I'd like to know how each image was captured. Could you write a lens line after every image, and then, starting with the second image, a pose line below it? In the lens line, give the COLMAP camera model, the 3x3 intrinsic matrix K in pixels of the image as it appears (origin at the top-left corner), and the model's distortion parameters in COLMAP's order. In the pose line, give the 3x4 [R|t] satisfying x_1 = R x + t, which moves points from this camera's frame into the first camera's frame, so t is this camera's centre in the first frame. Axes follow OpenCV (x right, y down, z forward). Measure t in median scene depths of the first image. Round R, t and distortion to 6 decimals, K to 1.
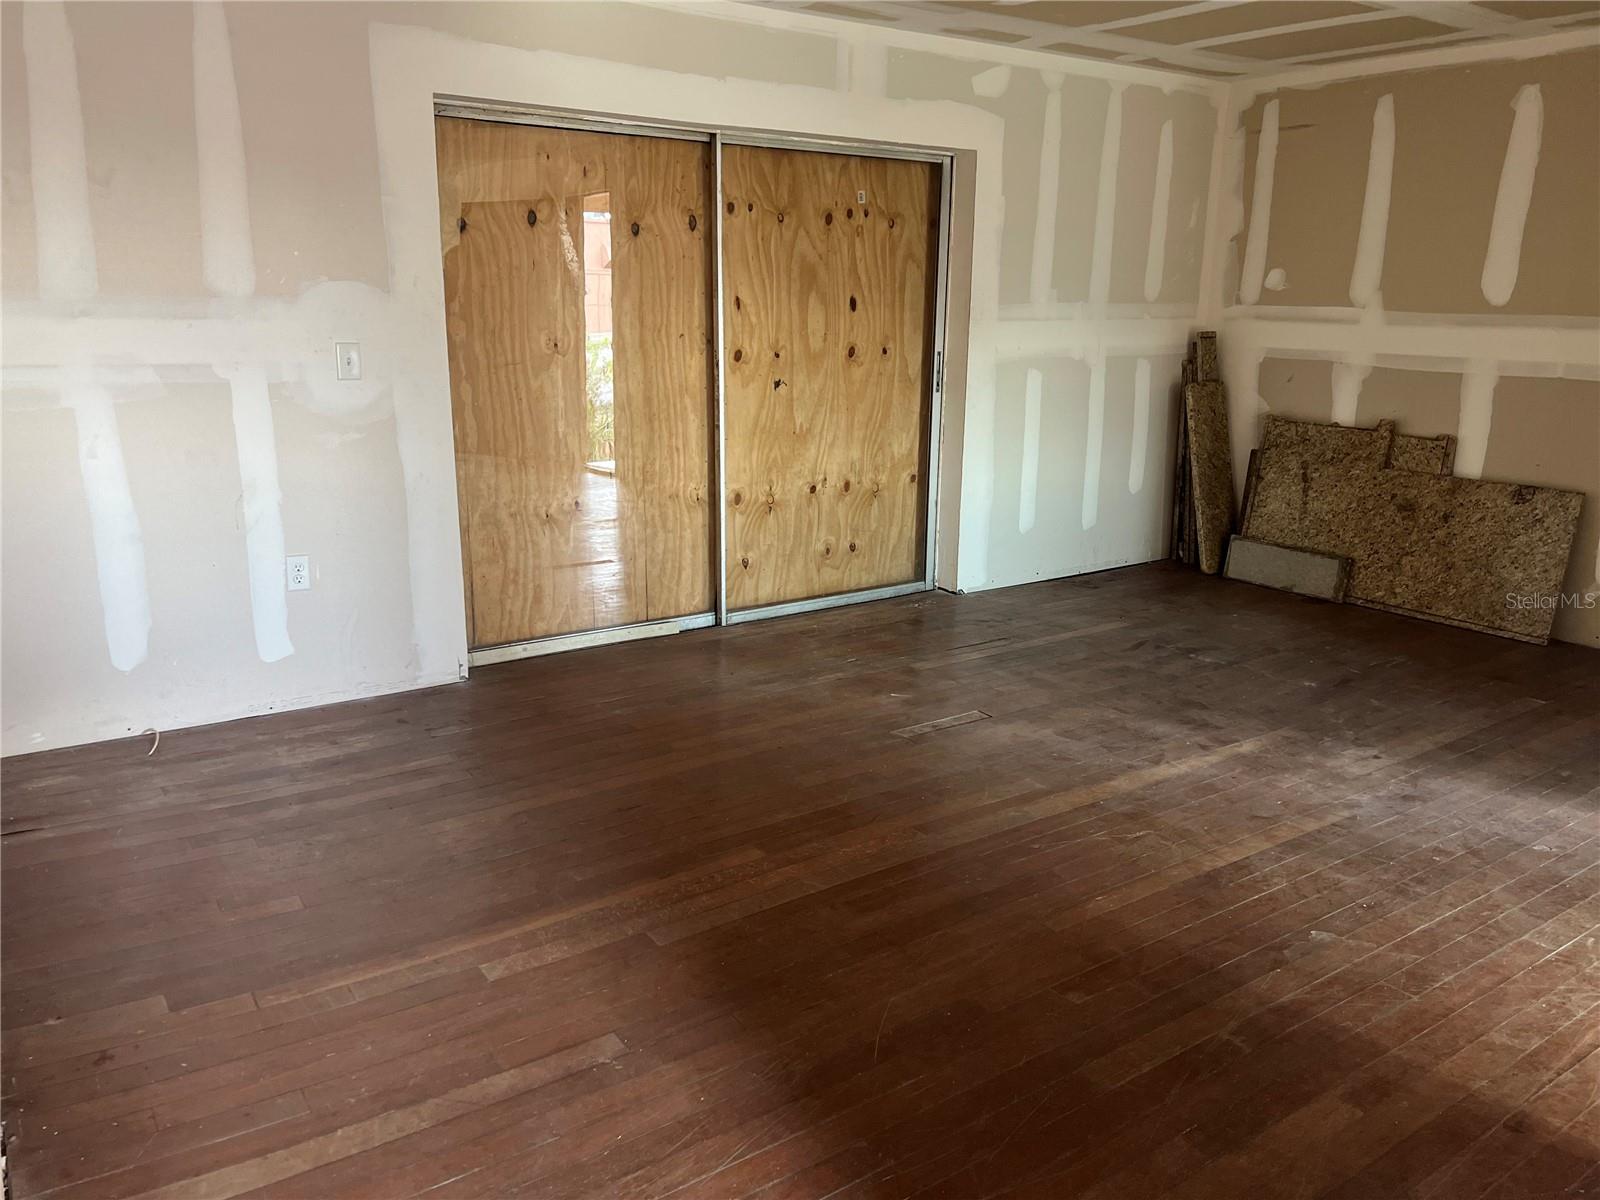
lens RADIAL K [[1231.0, 0, 800.0], [0, 1231.0, 600.0], [0, 0, 1]] dist [0.103001, -0.171498]
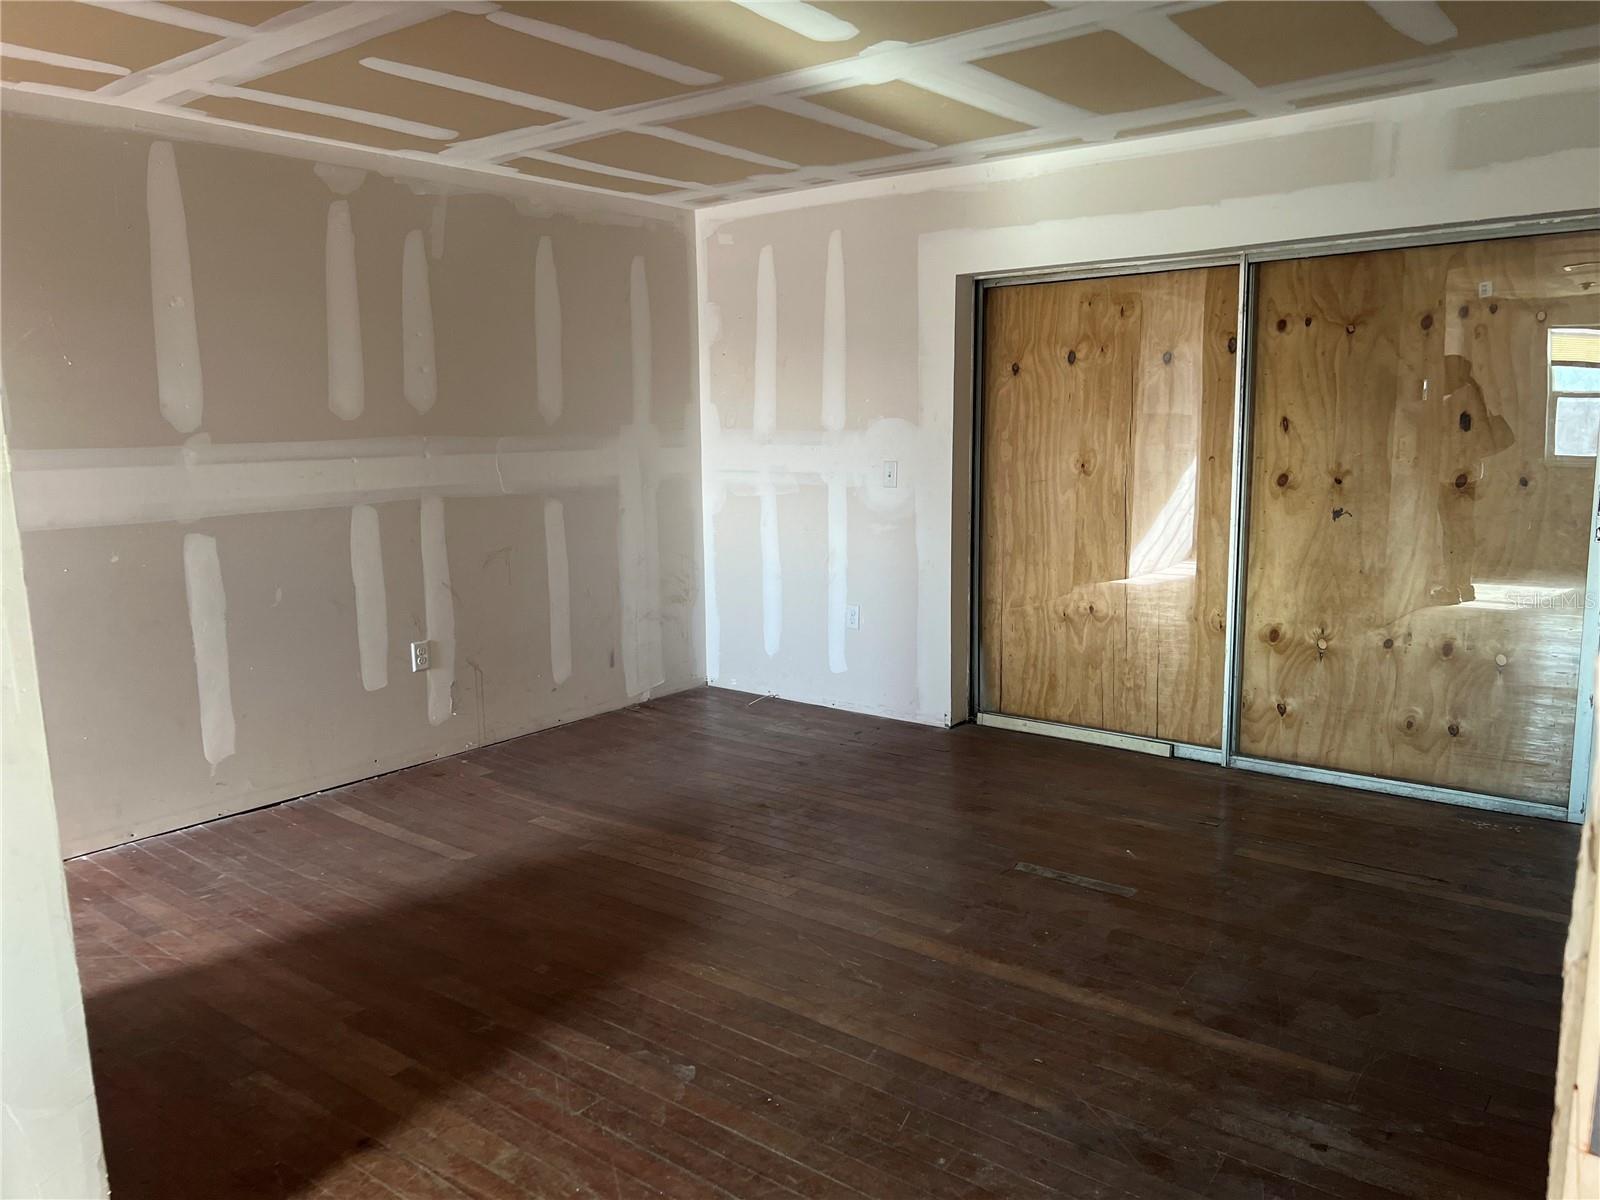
lens RADIAL K [[1231.0, 0, 800.0], [0, 1231.0, 600.0], [0, 0, 1]] dist [0.103001, -0.171498]
pose [[0.256526, 0.119962, -0.959064, 0.814136], [-0.214634, 0.974563, 0.064491, -0.102324], [0.942405, 0.189304, 0.275748, 0.462886]]
